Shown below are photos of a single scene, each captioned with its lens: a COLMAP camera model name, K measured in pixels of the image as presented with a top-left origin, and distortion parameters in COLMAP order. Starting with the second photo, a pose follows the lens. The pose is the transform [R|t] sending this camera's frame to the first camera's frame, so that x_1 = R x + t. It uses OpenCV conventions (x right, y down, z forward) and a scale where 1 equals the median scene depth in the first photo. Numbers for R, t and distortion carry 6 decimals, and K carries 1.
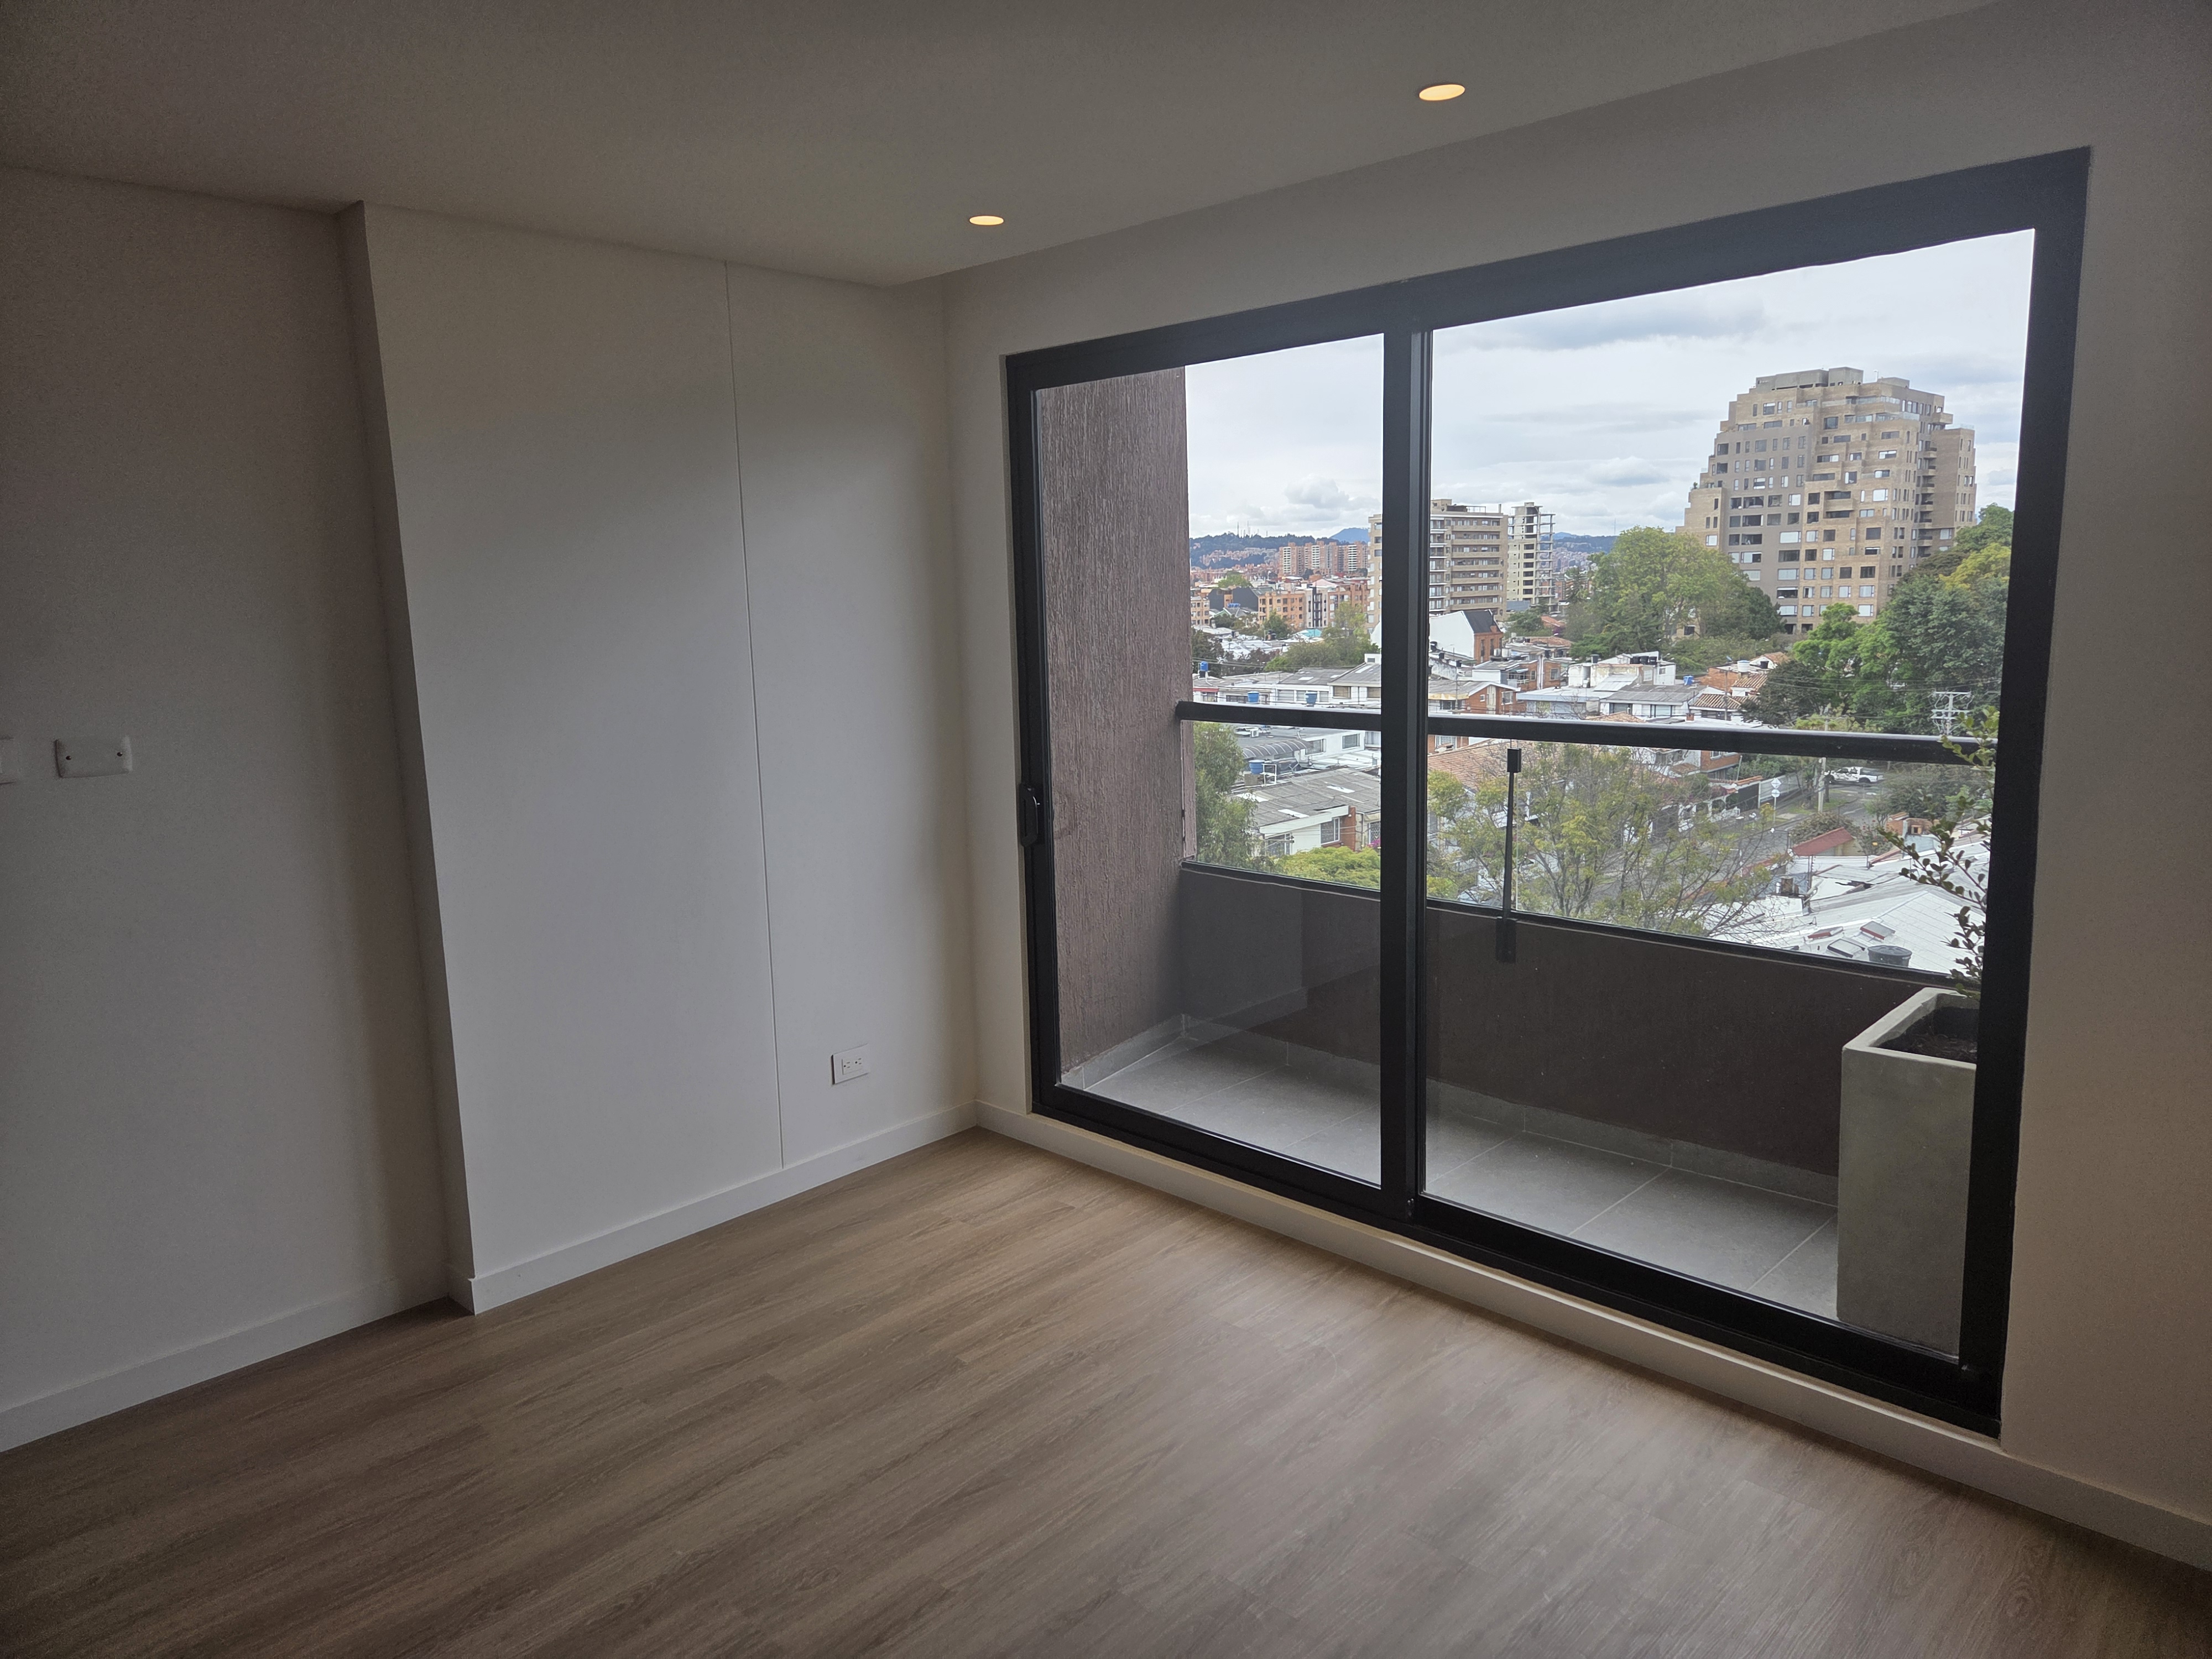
lens RADIAL K [[1485.0, 0, 1102.8], [0, 1485.0, 823.4], [0, 0, 1]] dist [0.068390, -0.048374]
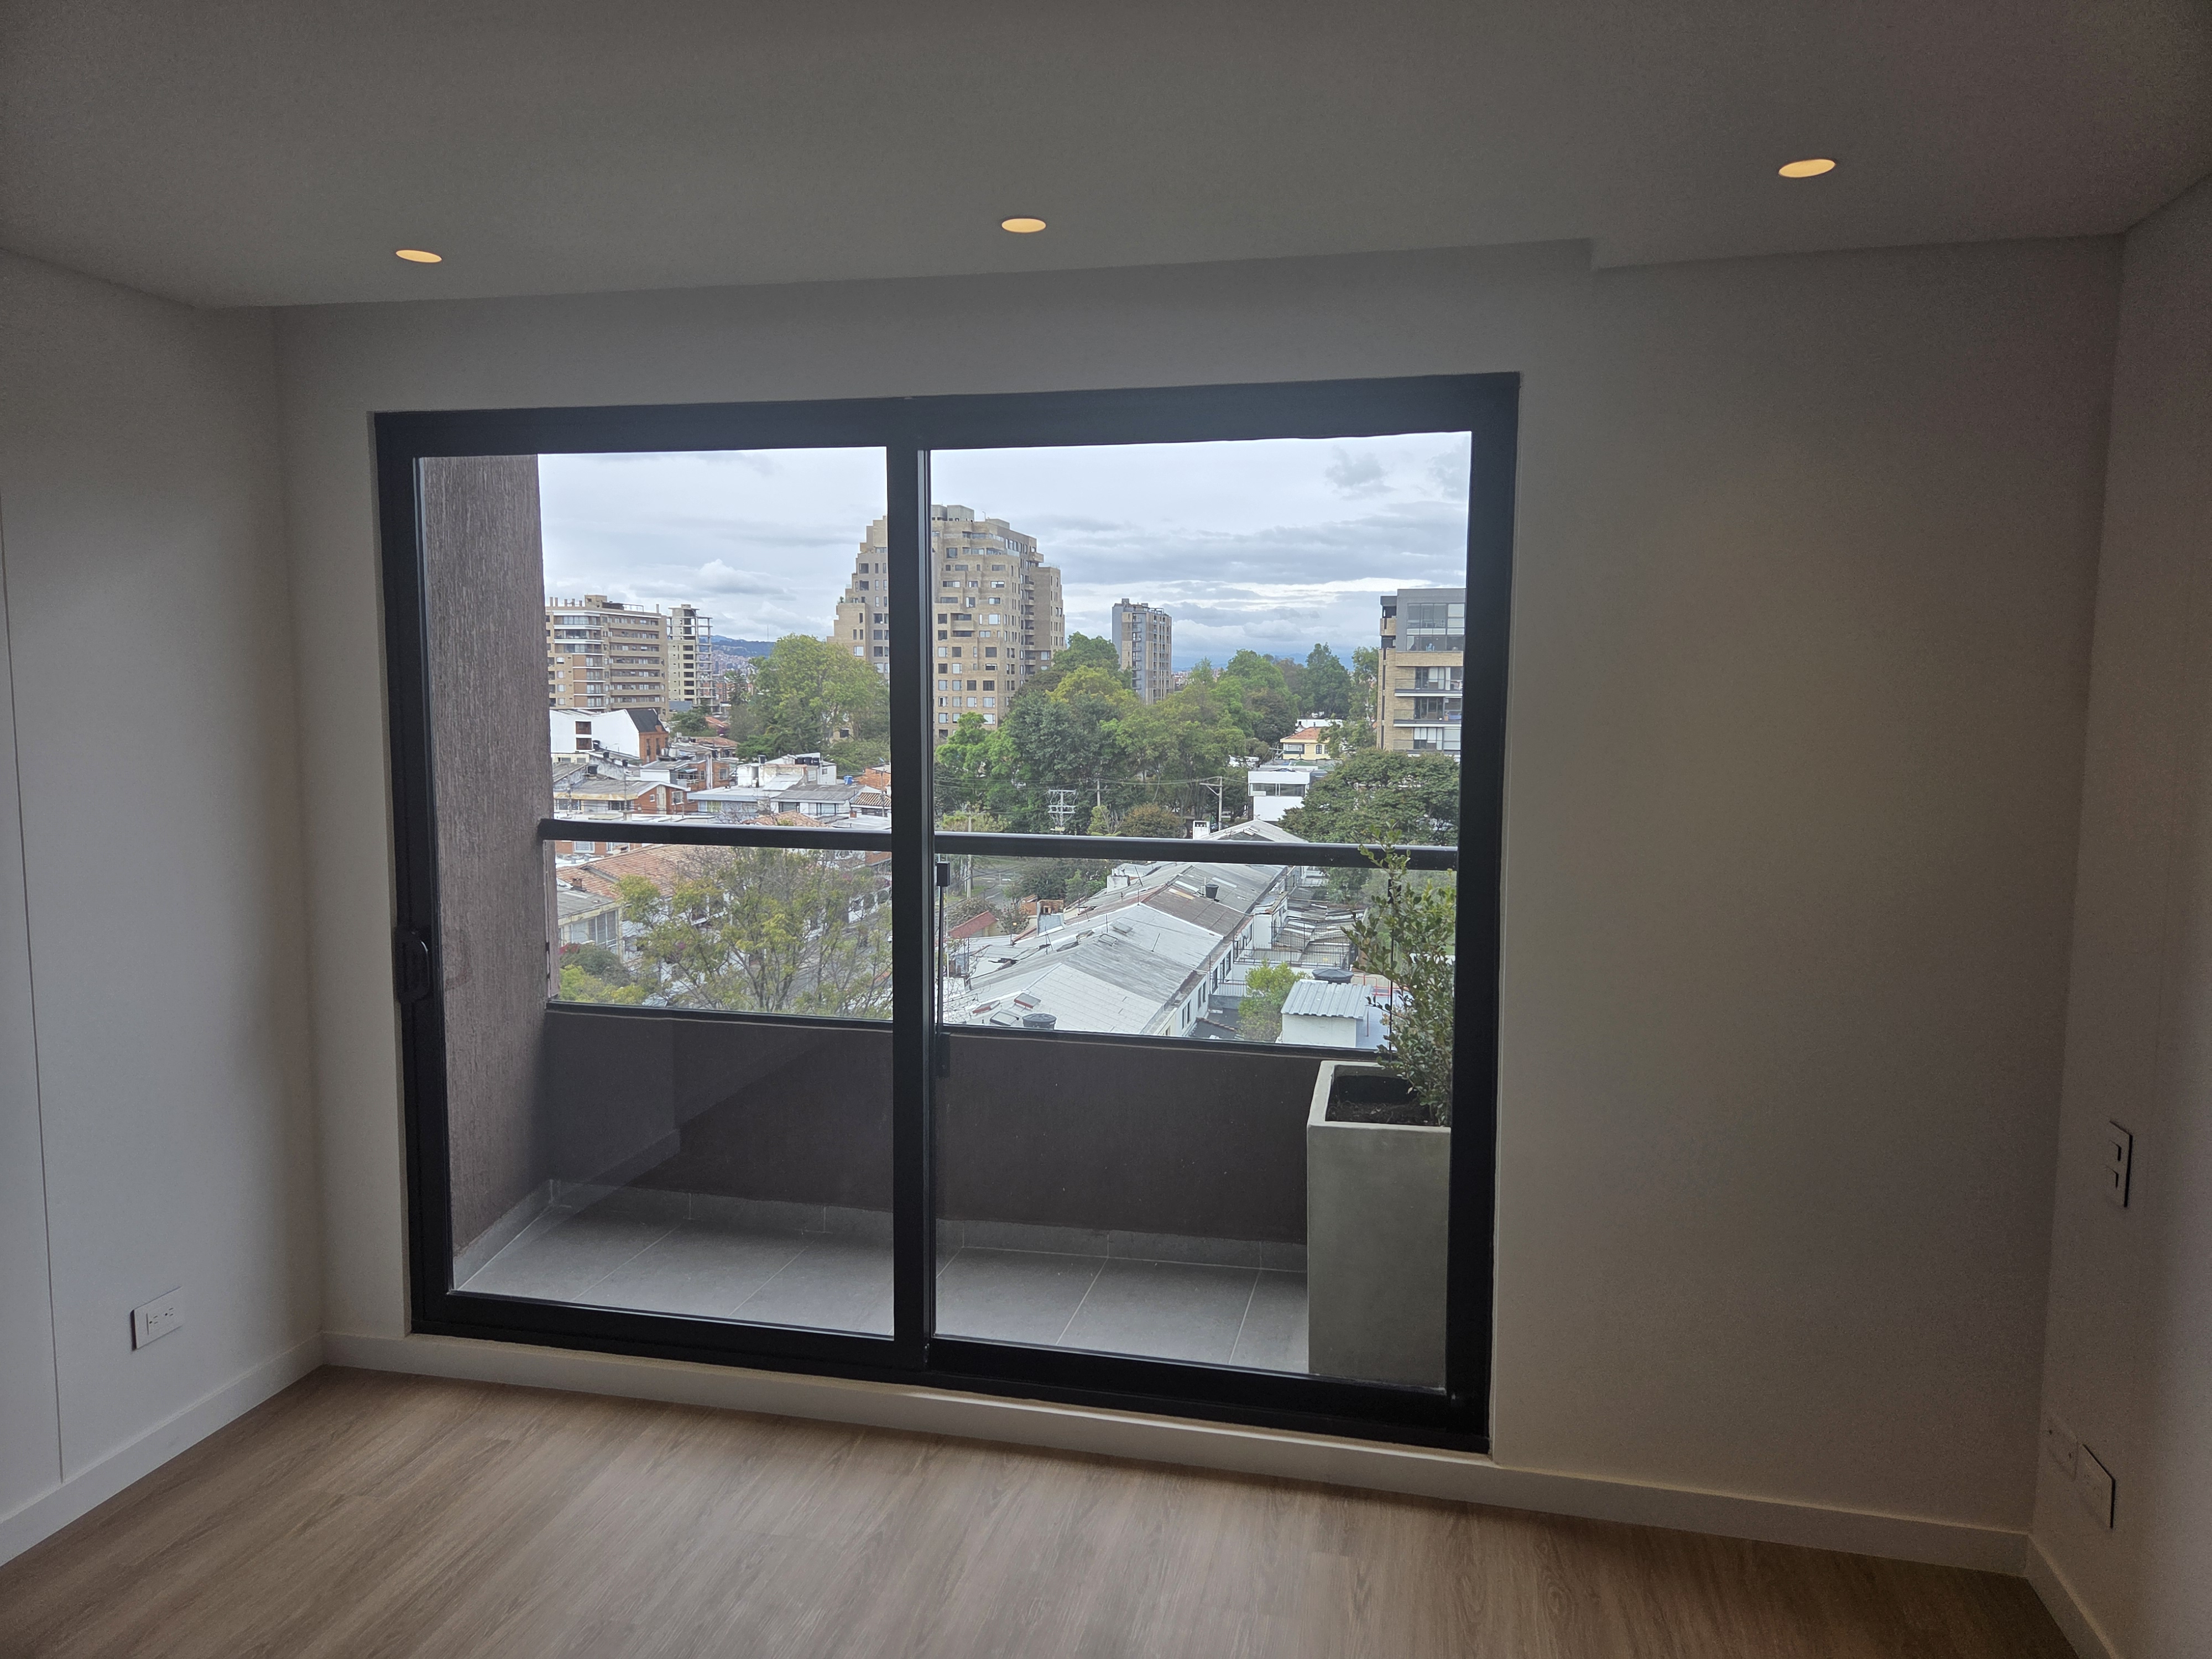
lens RADIAL K [[1485.0, 0, 1122.0], [0, 1485.0, 830.4], [0, 0, 1]] dist [0.068390, -0.048374]
pose [[0.850952, -0.023425, 0.524720, -0.167427], [0.055824, 0.997380, -0.046005, -0.021845], [-0.522268, 0.068440, 0.850031, 0.097174]]
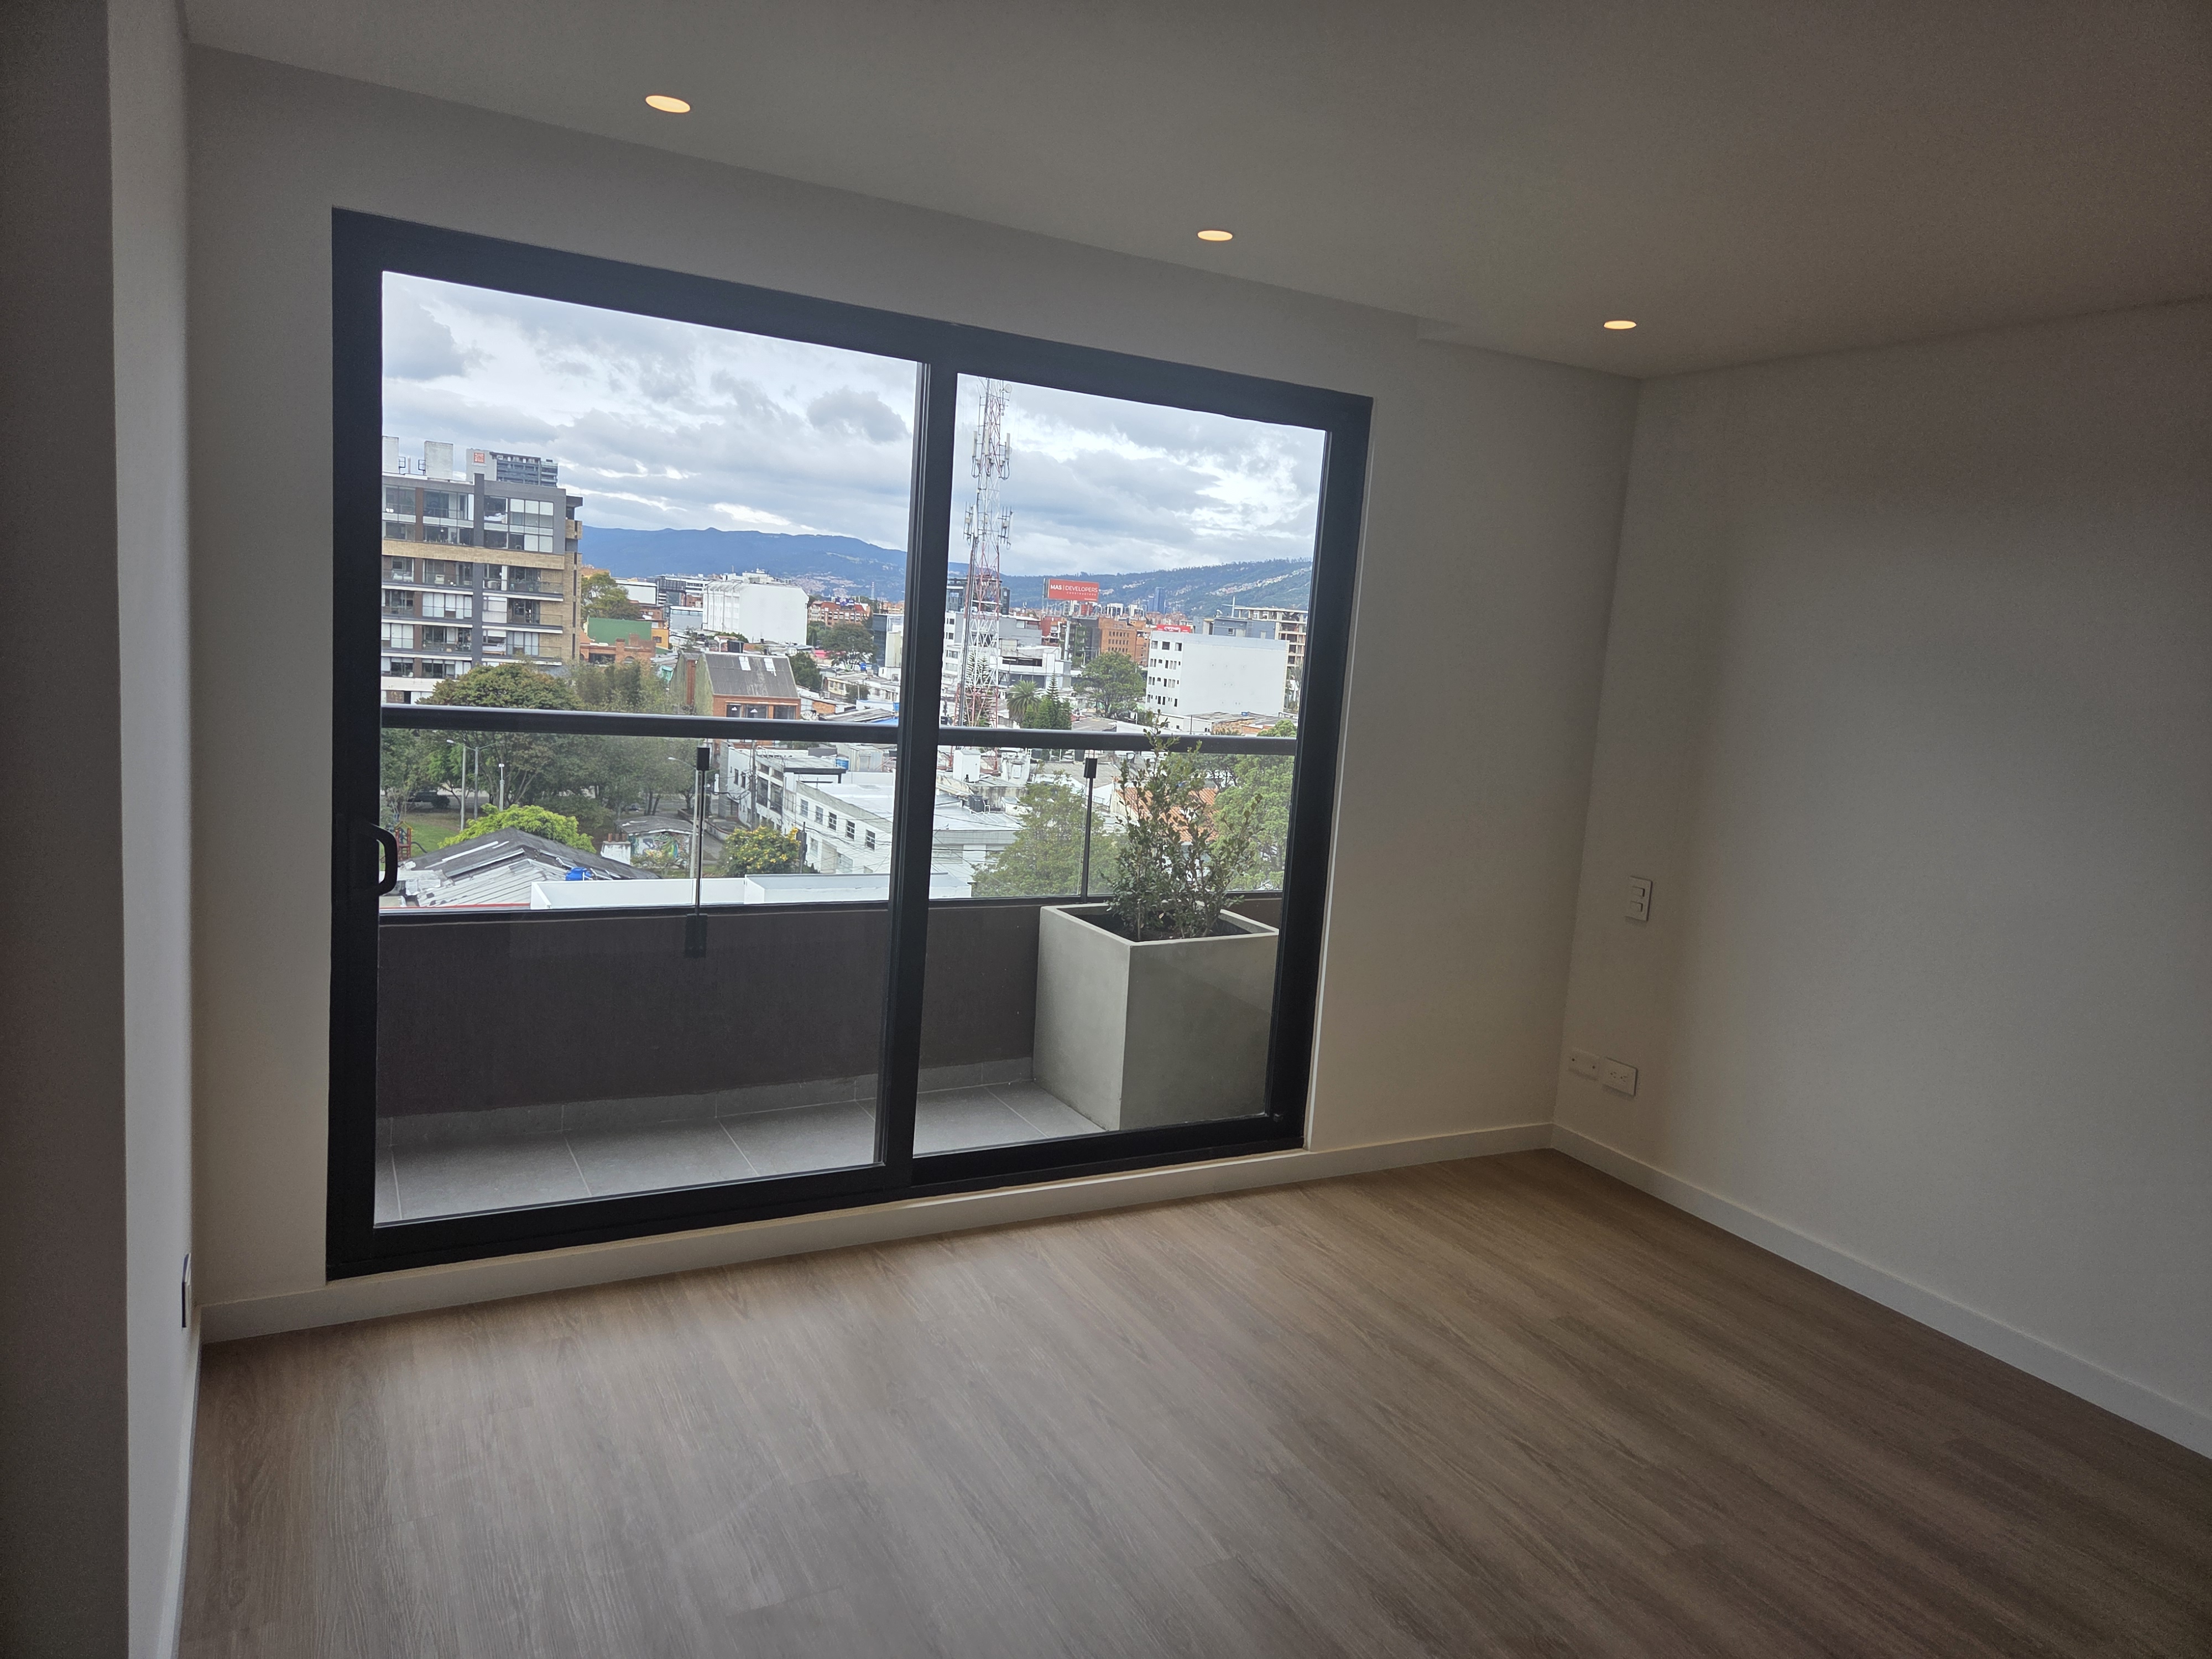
lens RADIAL K [[1485.0, 0, 1125.9], [0, 1485.0, 912.7], [0, 0, 1]] dist [0.068390, -0.048374]
pose [[0.284211, -0.154066, 0.946302, -0.715101], [0.056733, 0.987978, 0.143812, -0.078366], [-0.957082, 0.012813, 0.289535, 0.490639]]
